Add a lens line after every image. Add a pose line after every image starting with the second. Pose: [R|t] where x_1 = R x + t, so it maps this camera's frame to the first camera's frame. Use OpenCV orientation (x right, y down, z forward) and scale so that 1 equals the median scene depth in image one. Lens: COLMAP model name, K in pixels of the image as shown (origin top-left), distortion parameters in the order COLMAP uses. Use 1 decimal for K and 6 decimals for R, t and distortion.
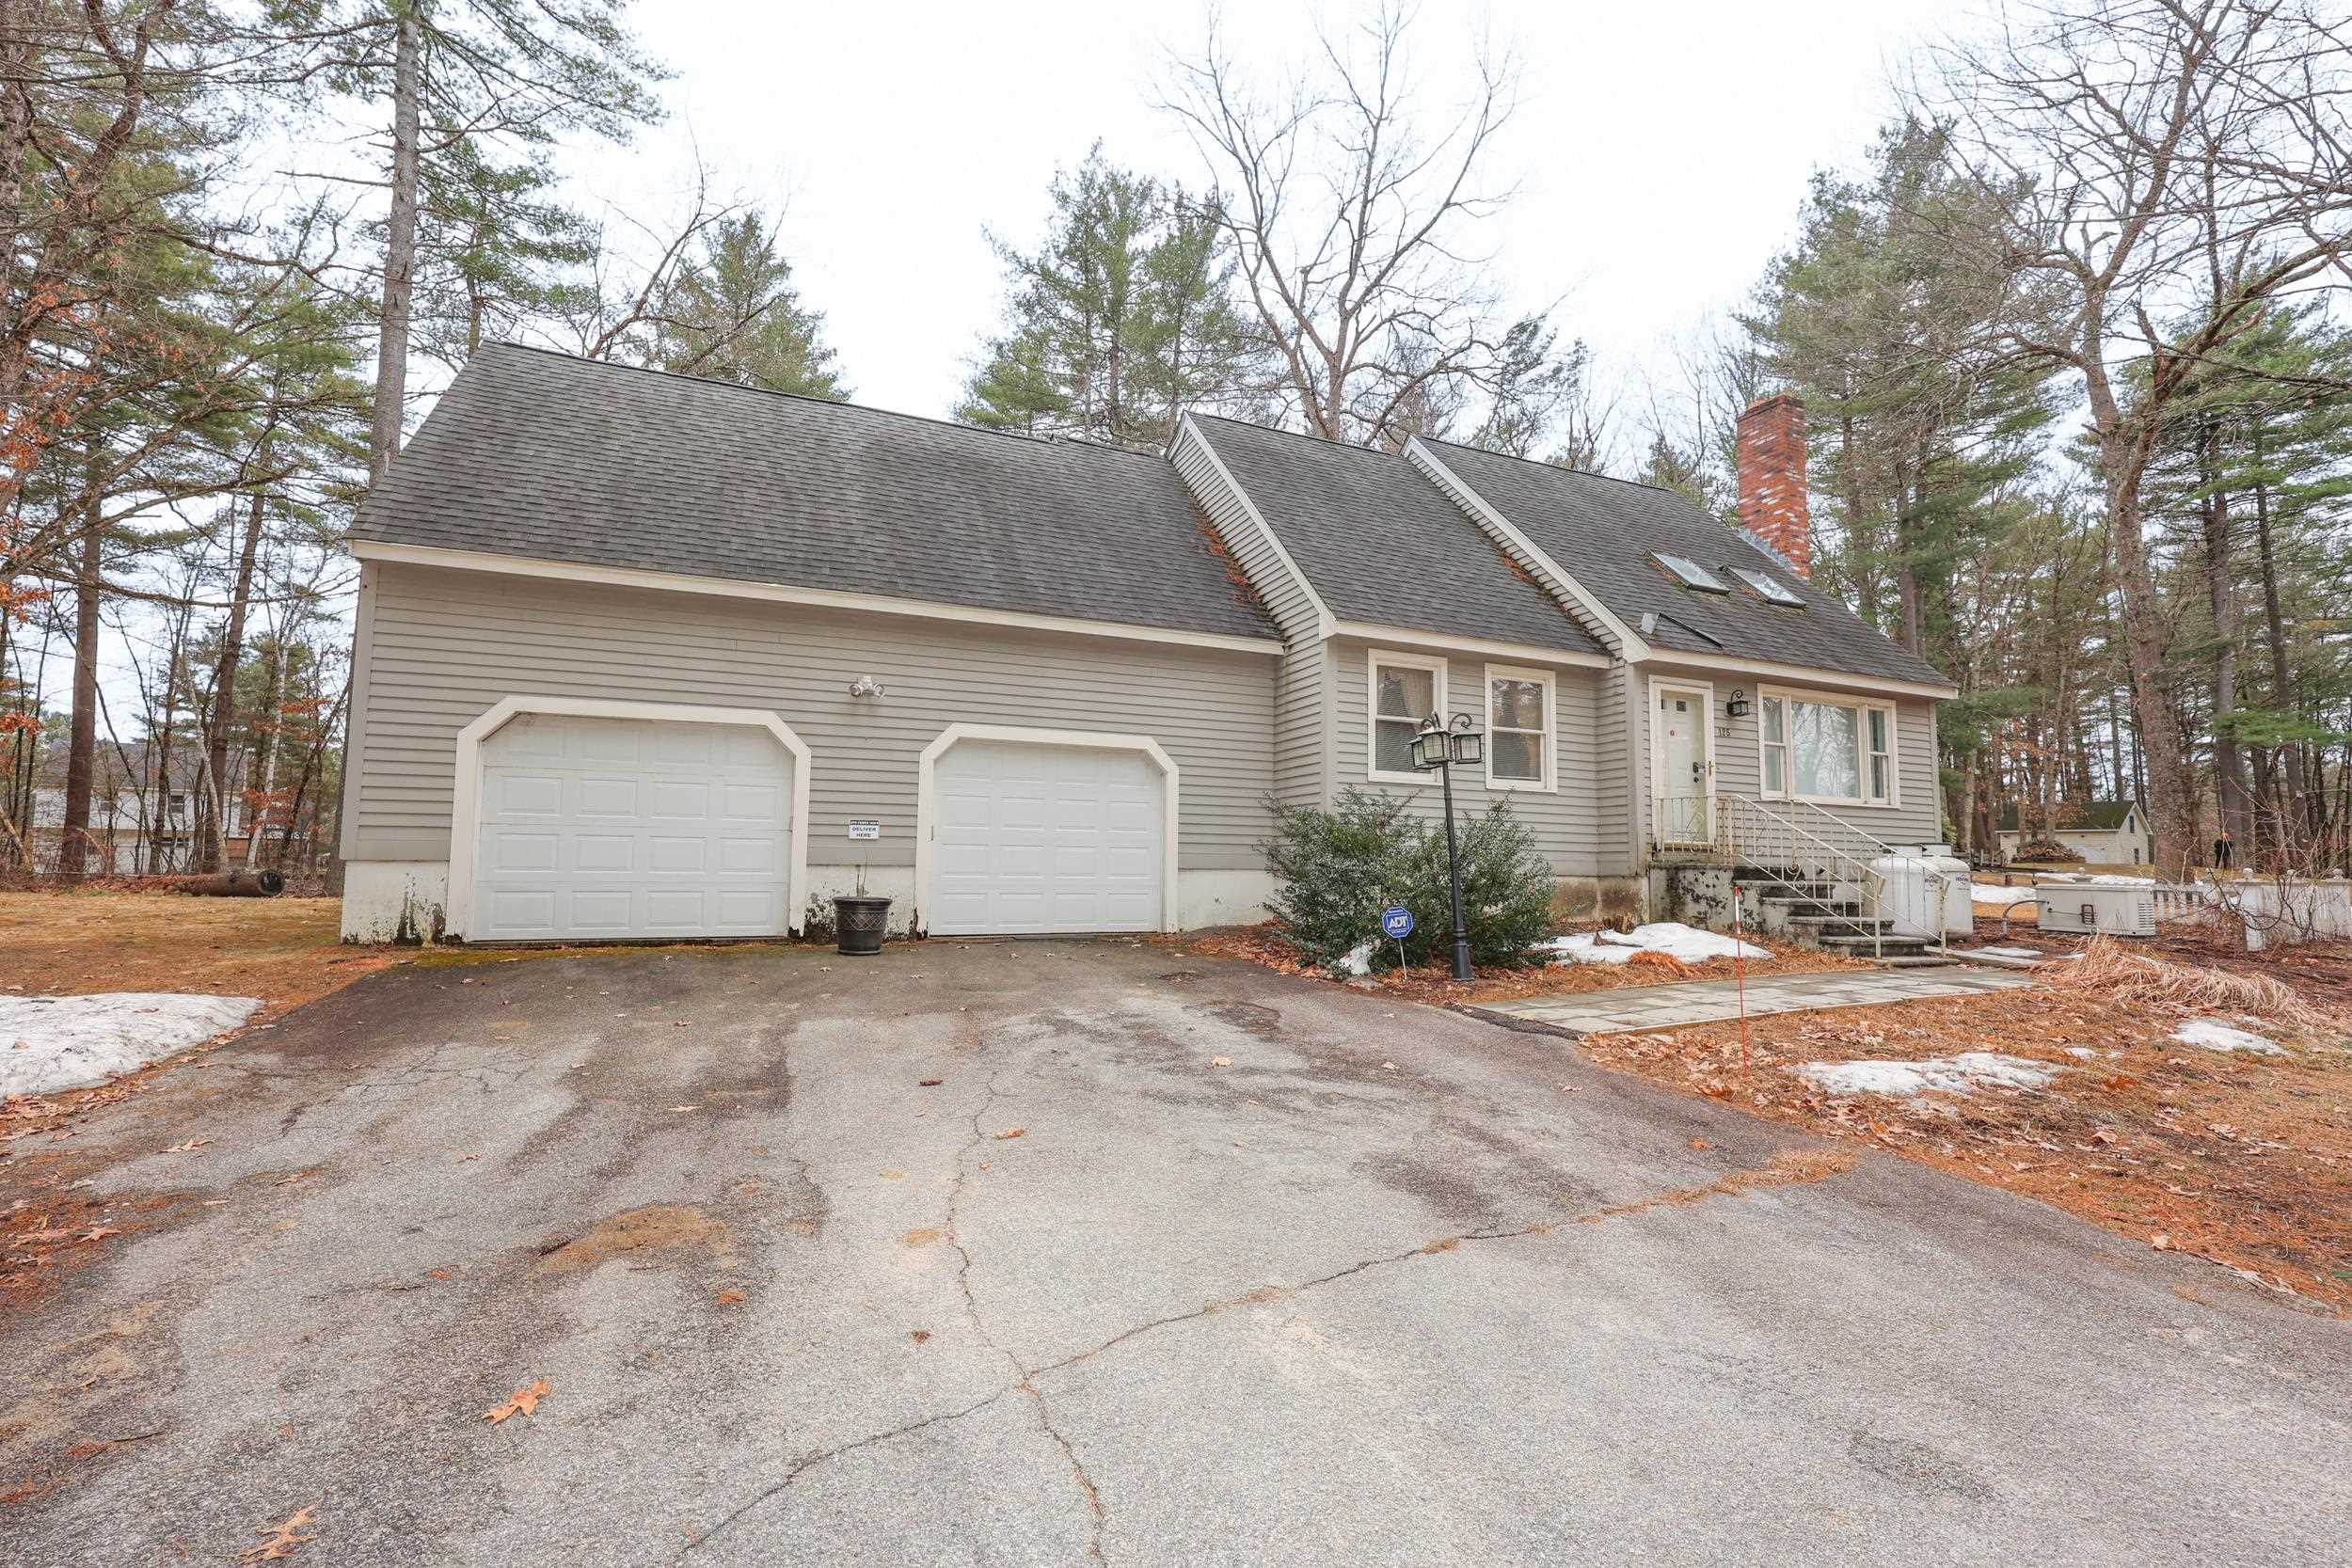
lens RADIAL K [[953.1, 0, 1170.2], [0, 953.1, 785.5], [0, 0, 1]] dist [0.017956, -0.000143]
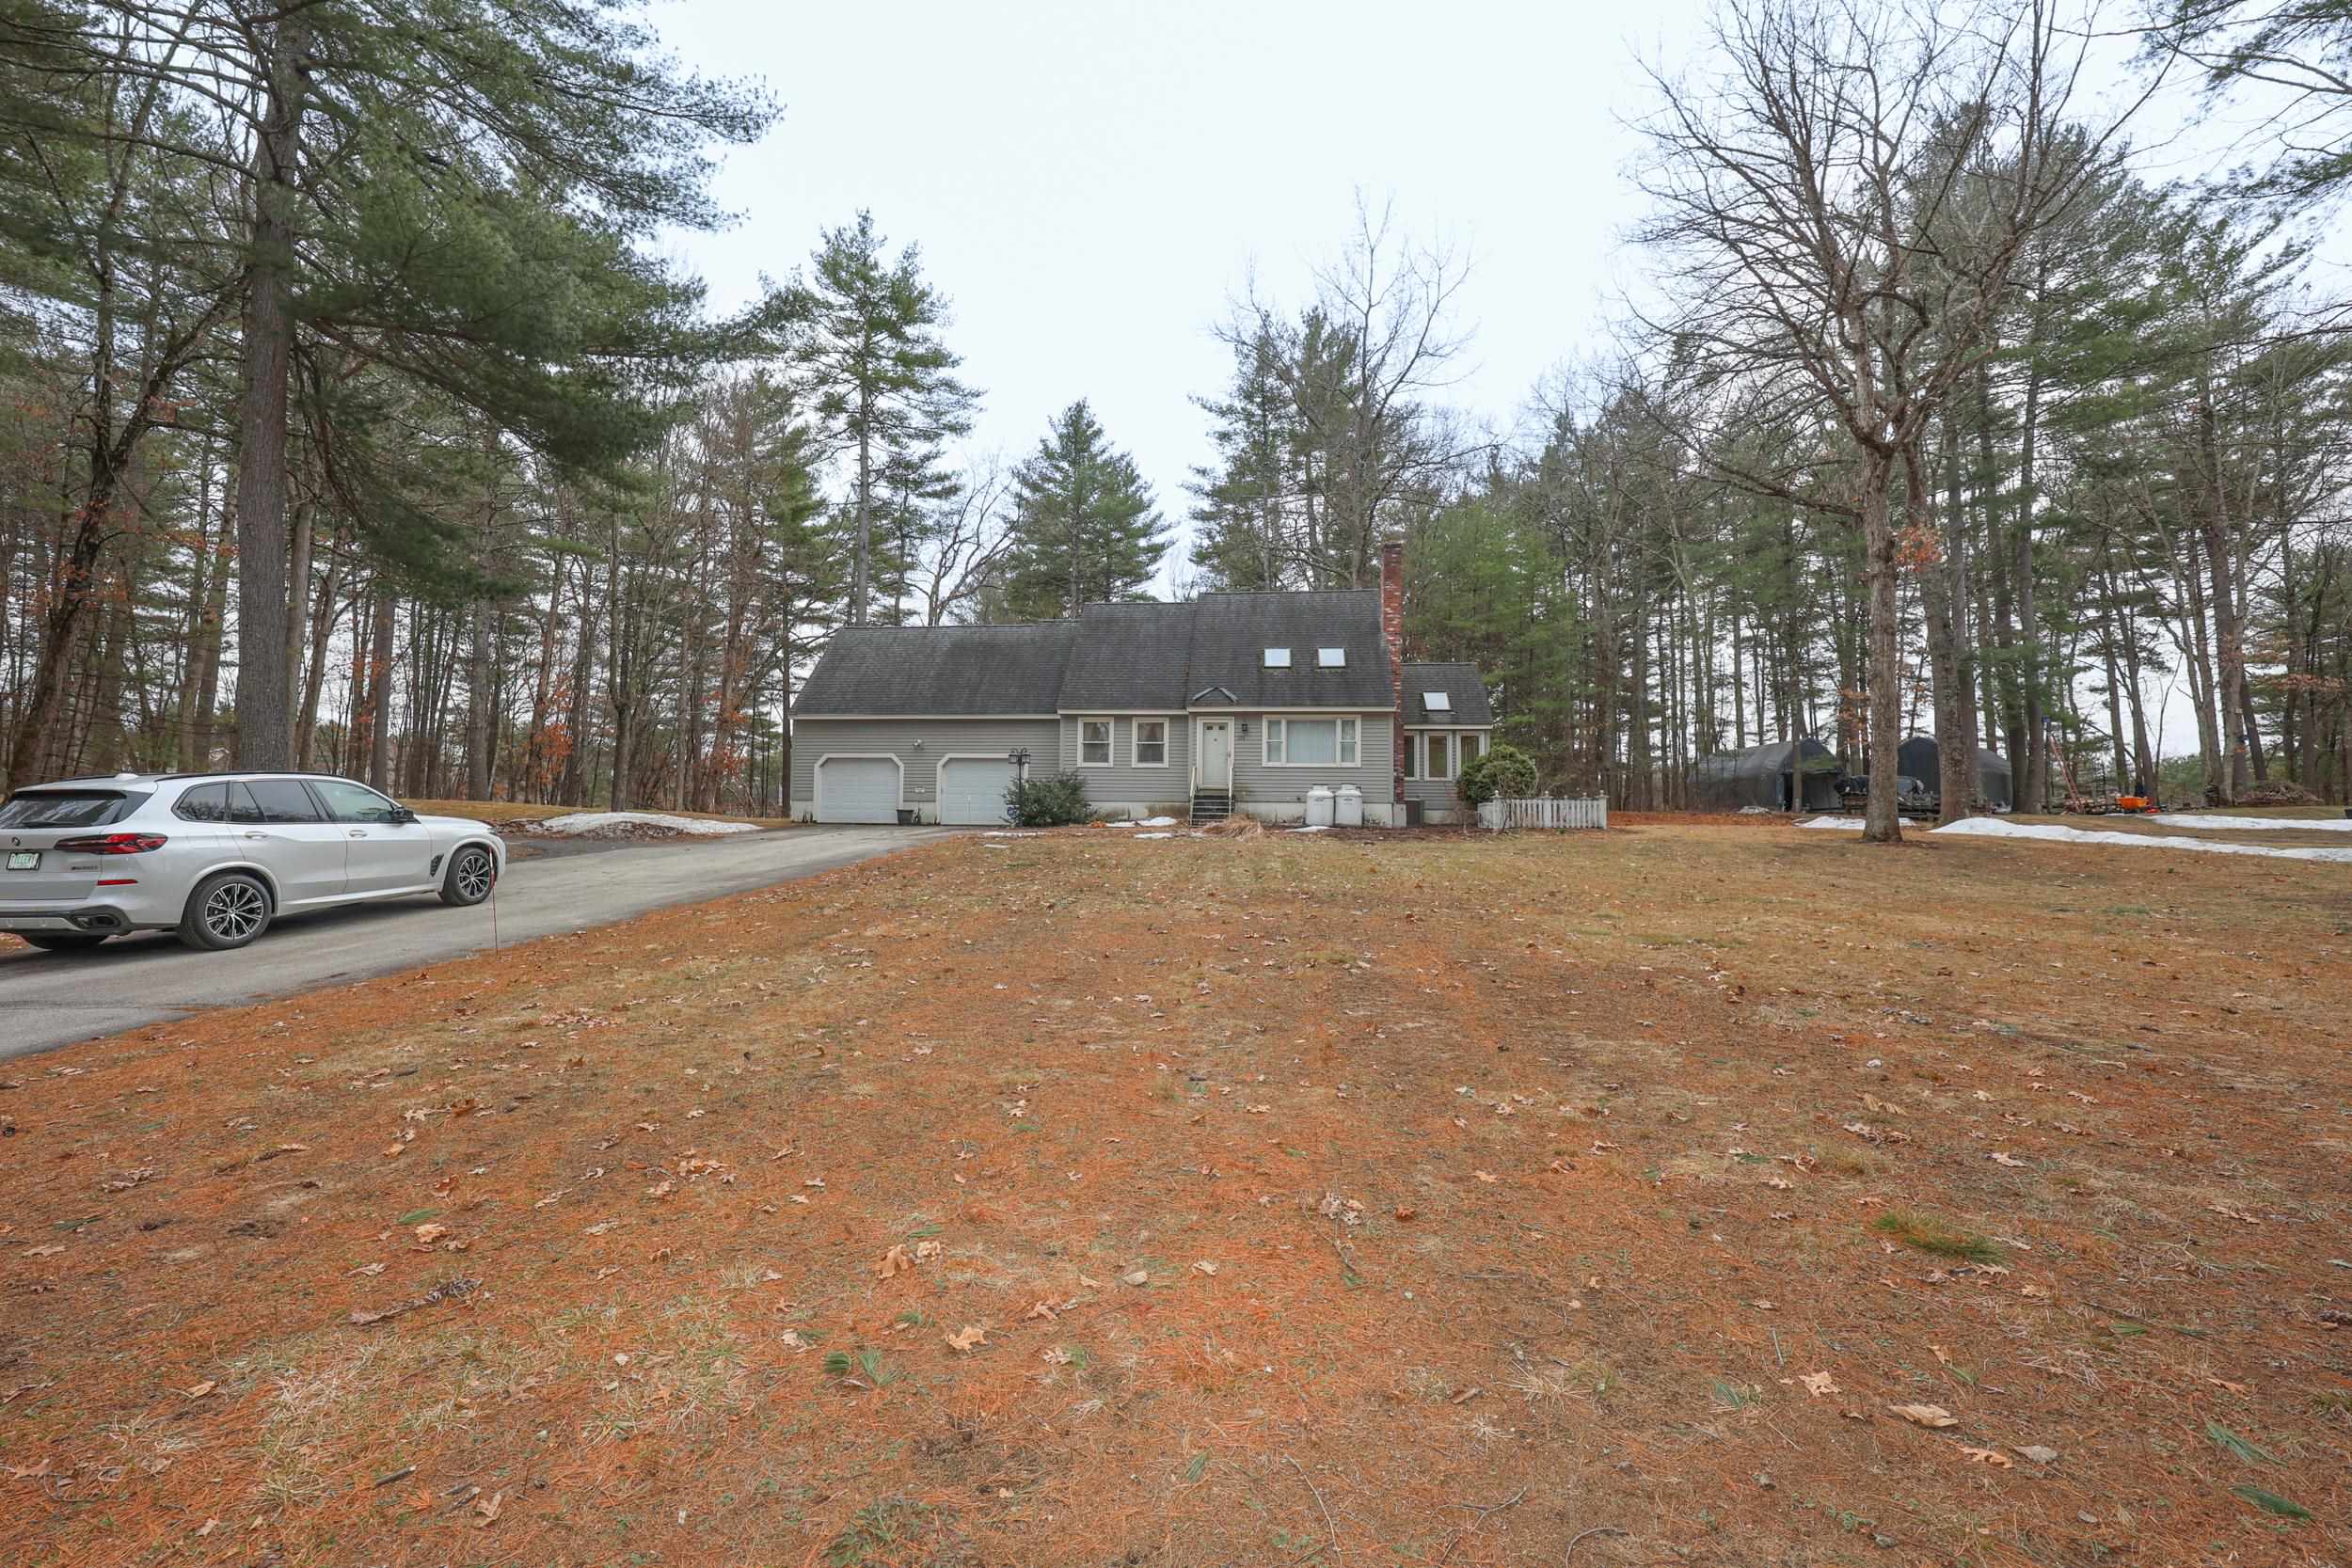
lens RADIAL K [[953.1, 0, 1170.2], [0, 953.1, 785.5], [0, 0, 1]] dist [0.017956, -0.000143]
pose [[0.888912, -0.036368, -0.456633, 1.508095], [0.038468, 0.999249, -0.004699, 0.063659], [0.456461, -0.013389, 0.889643, -1.144994]]
